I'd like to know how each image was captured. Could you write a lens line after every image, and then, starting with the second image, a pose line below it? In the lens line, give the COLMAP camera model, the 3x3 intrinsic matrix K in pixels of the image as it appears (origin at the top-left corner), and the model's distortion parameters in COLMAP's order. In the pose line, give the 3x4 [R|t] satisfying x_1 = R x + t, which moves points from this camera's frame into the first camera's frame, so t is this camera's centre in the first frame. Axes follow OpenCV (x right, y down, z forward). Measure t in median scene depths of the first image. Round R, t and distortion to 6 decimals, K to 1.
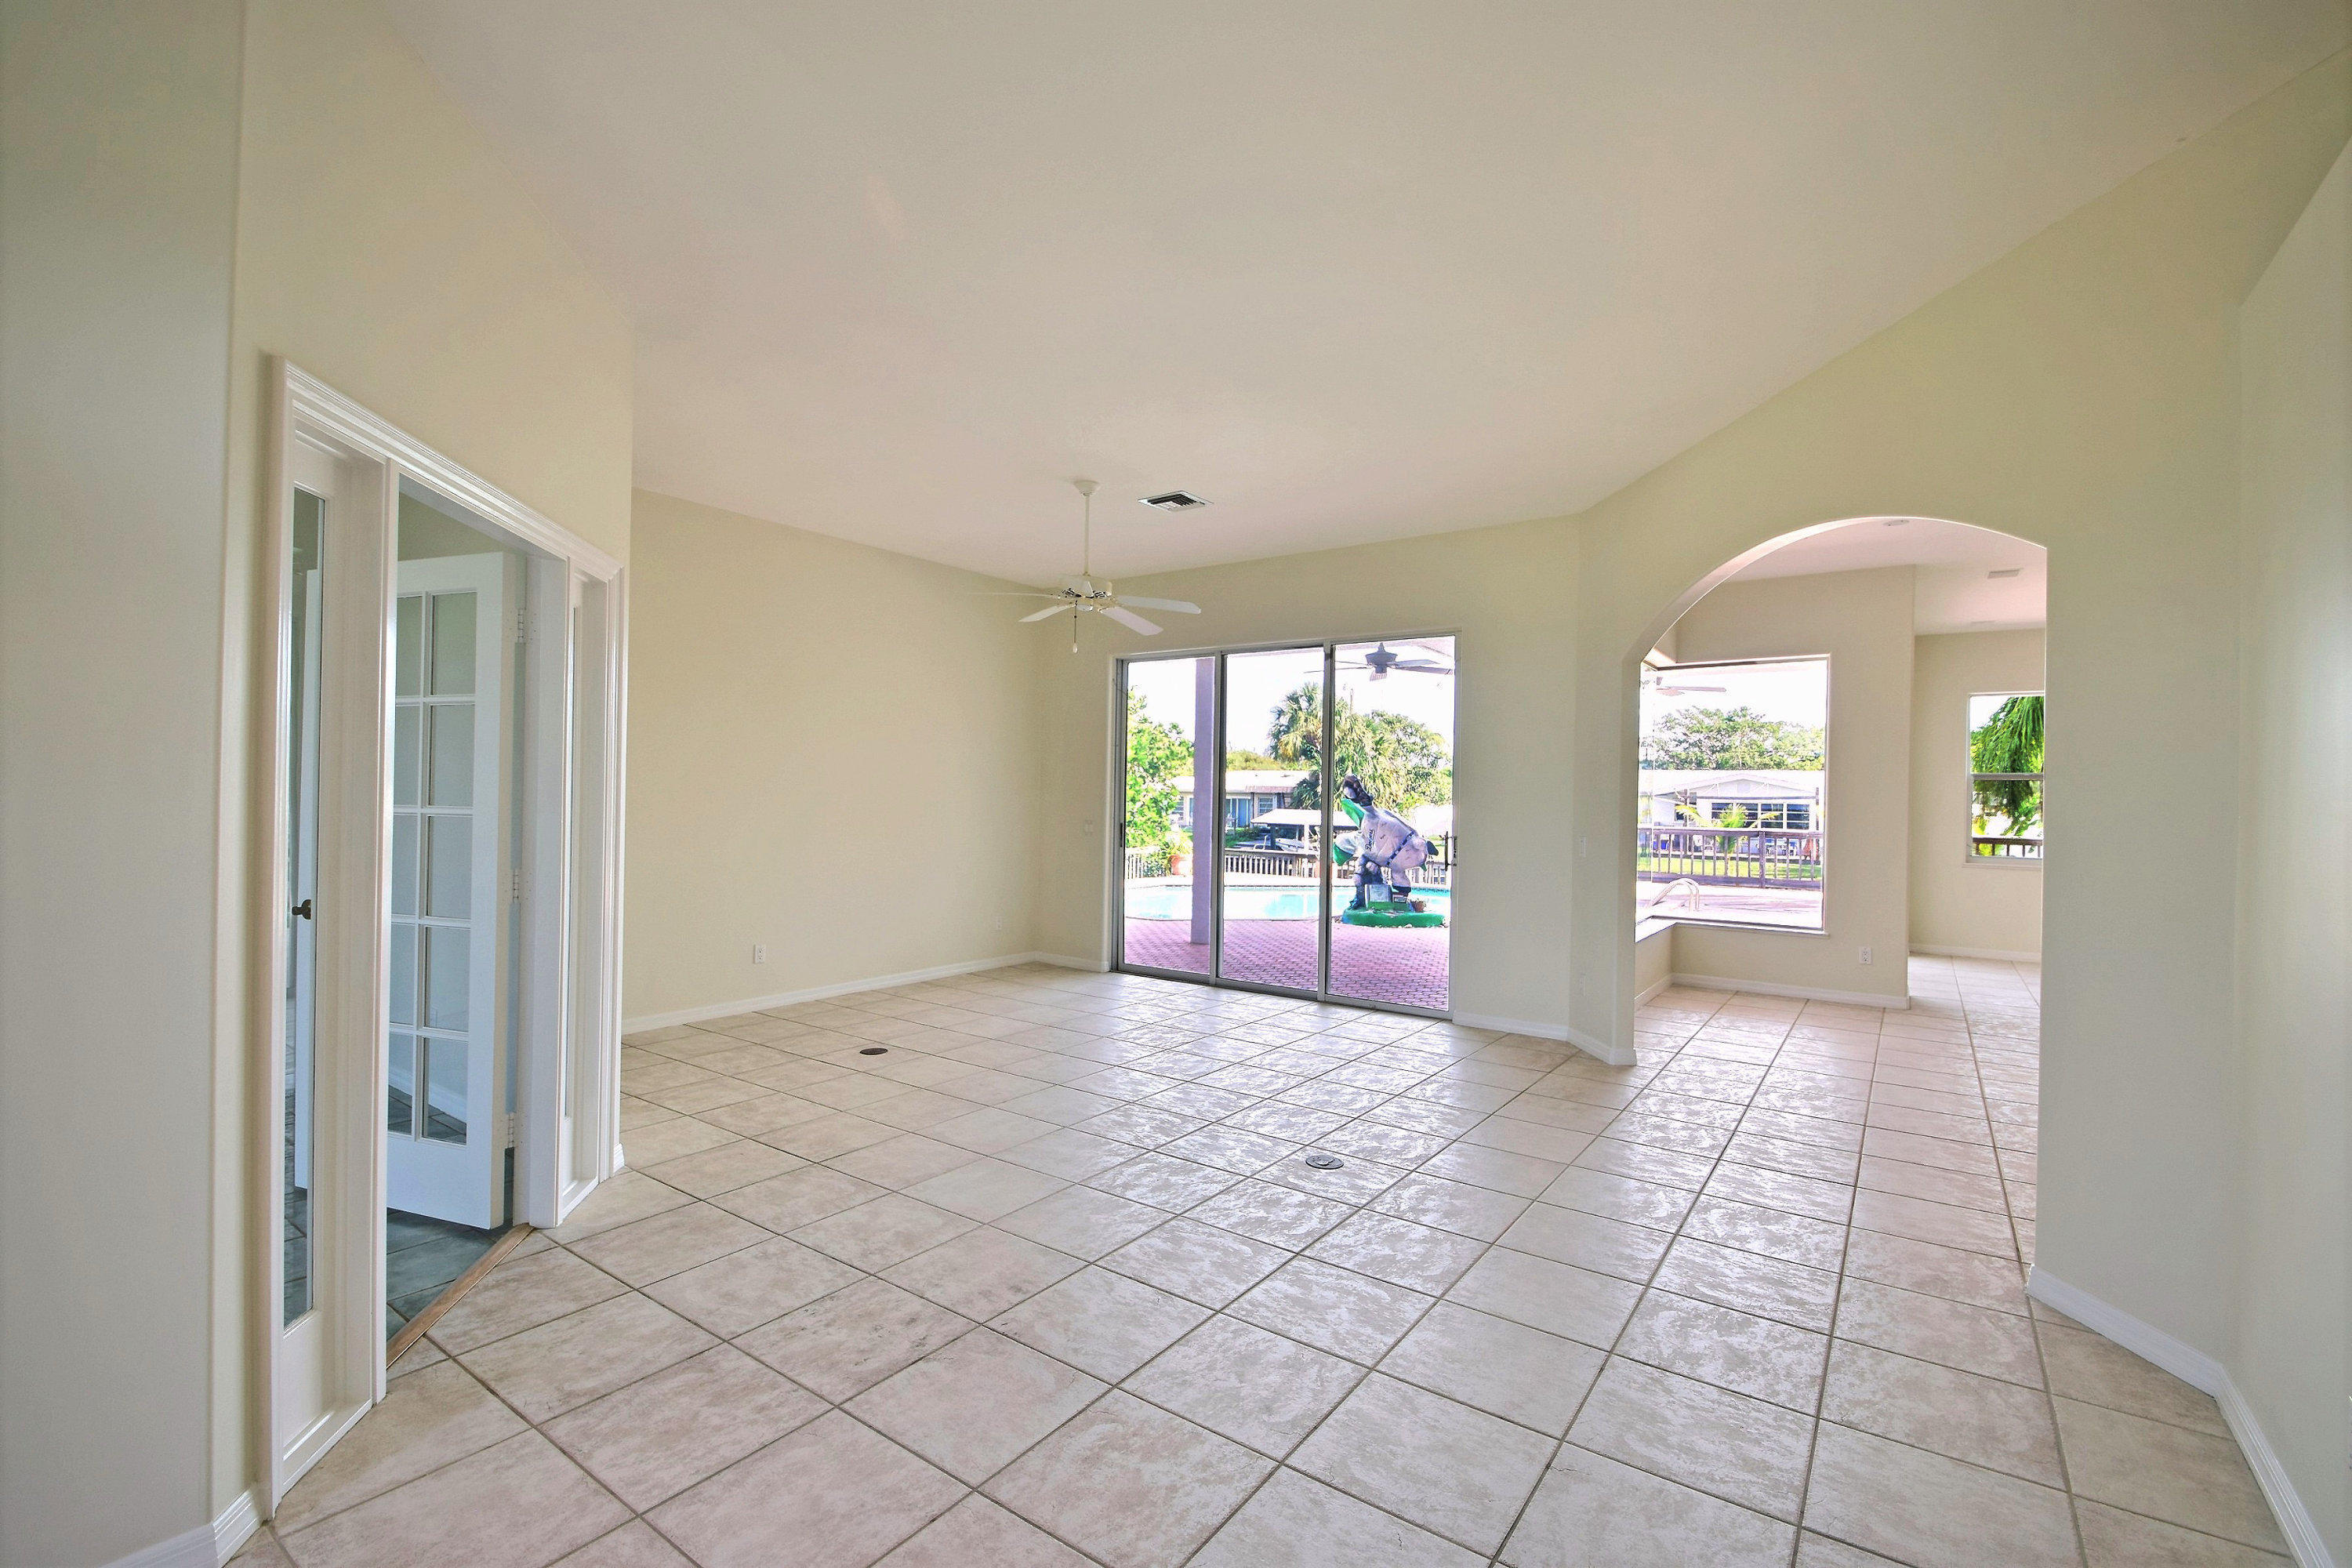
lens RADIAL K [[1035.4, 0, 1151.4], [0, 1035.4, 786.3], [0, 0, 1]] dist [-0.000256, -0.000444]
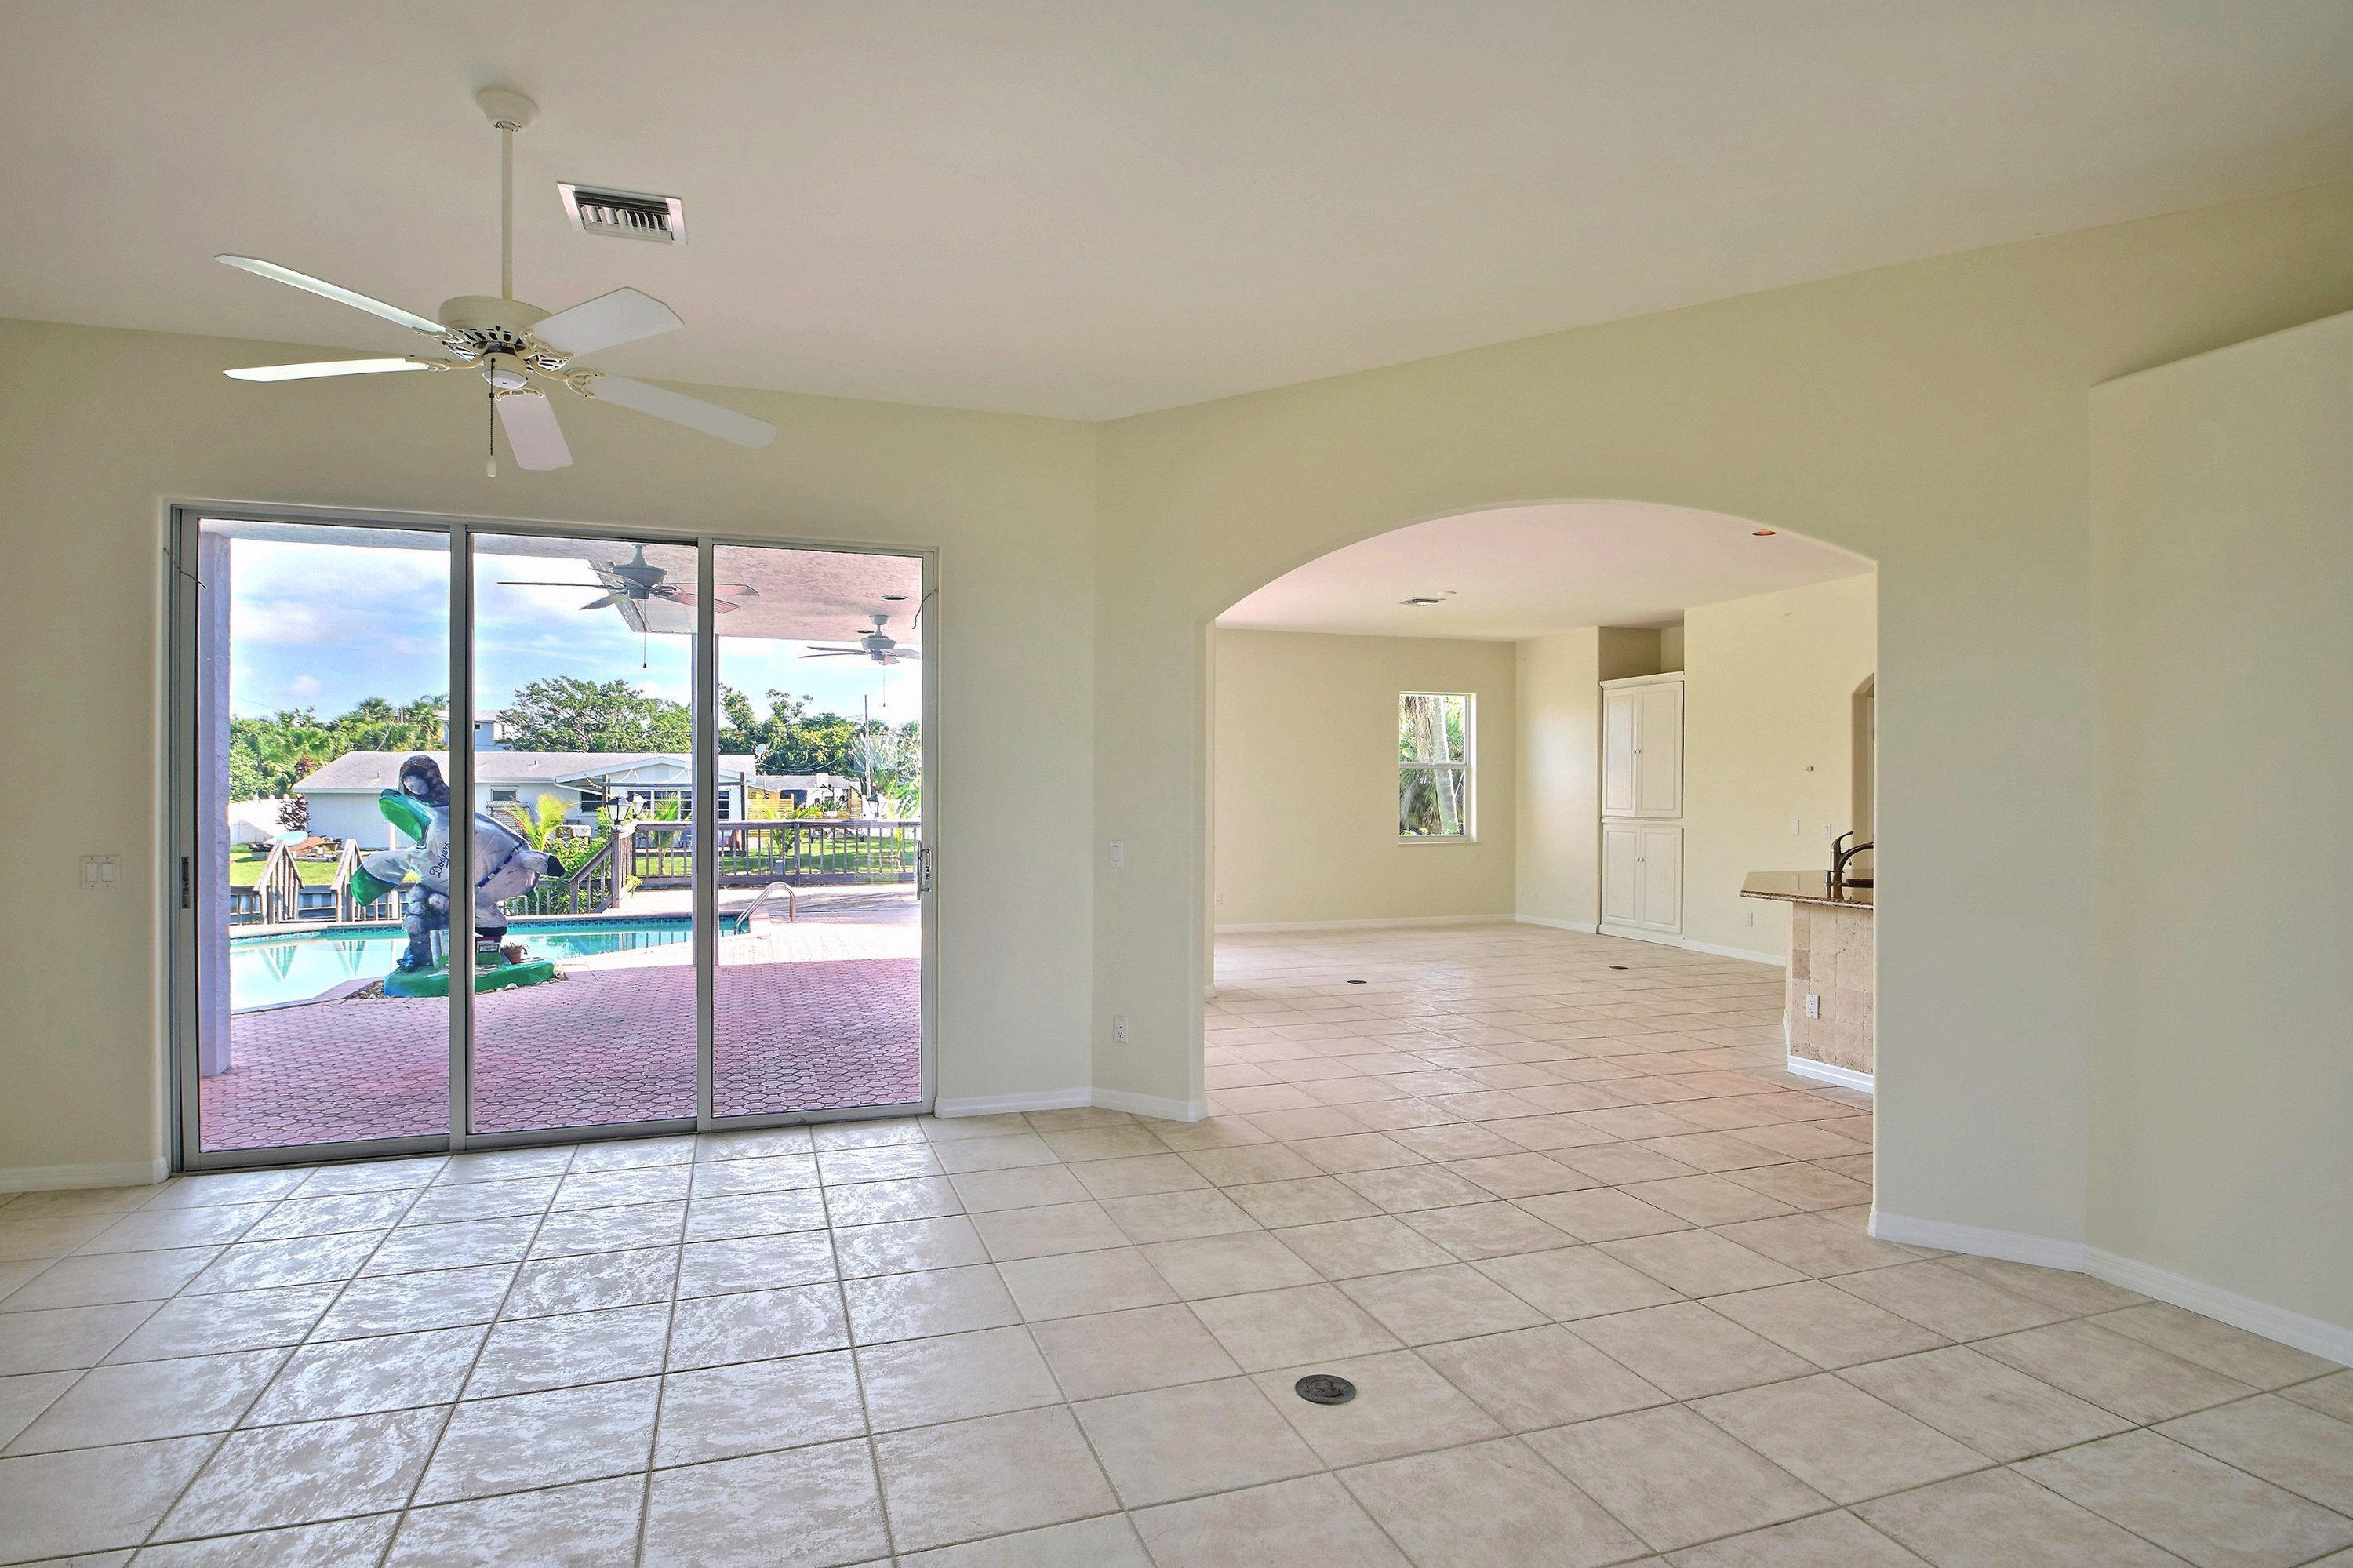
lens RADIAL K [[1217.4, 0, 1164.0], [0, 1217.4, 807.2], [0, 0, 1]] dist [-0.000689, -0.011587]
pose [[0.567818, -0.026368, 0.822732, -0.285272], [0.001654, 0.999521, 0.030892, -0.005103], [-0.823153, -0.016180, 0.567590, 0.400685]]
